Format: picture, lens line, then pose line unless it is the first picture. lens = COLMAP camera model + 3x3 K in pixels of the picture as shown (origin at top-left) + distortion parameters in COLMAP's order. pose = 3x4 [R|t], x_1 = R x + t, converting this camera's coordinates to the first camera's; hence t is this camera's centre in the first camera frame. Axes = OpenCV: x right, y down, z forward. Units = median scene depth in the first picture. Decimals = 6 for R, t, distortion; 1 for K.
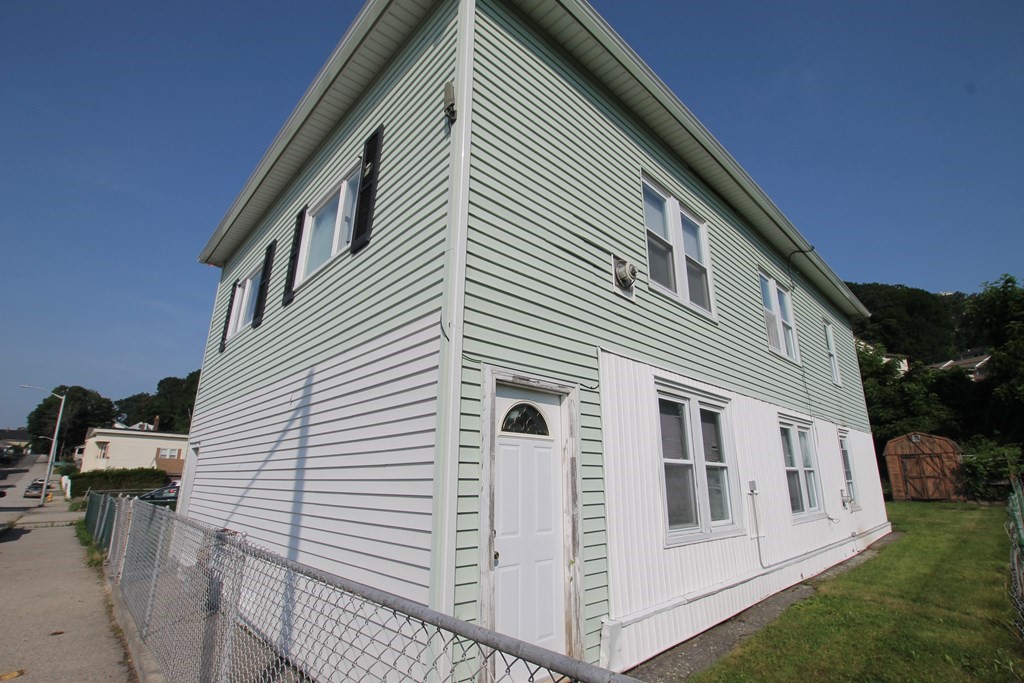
lens RADIAL K [[479.0, 0, 511.4], [0, 479.0, 352.3], [0, 0, 1]] dist [-0.034731, 0.004924]
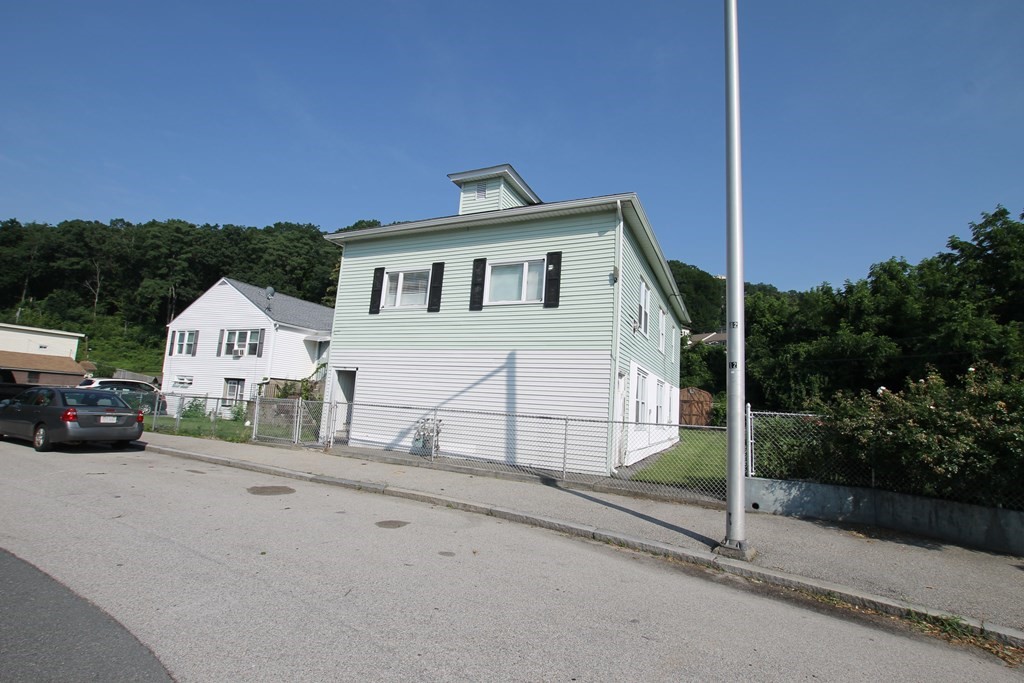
lens RADIAL K [[479.0, 0, 511.4], [0, 479.0, 352.3], [0, 0, 1]] dist [-0.034731, 0.004924]
pose [[0.928750, 0.097973, 0.357526, -0.306870], [-0.153360, 0.979589, 0.129950, -0.062769], [-0.337497, -0.175521, 0.924818, -0.277542]]
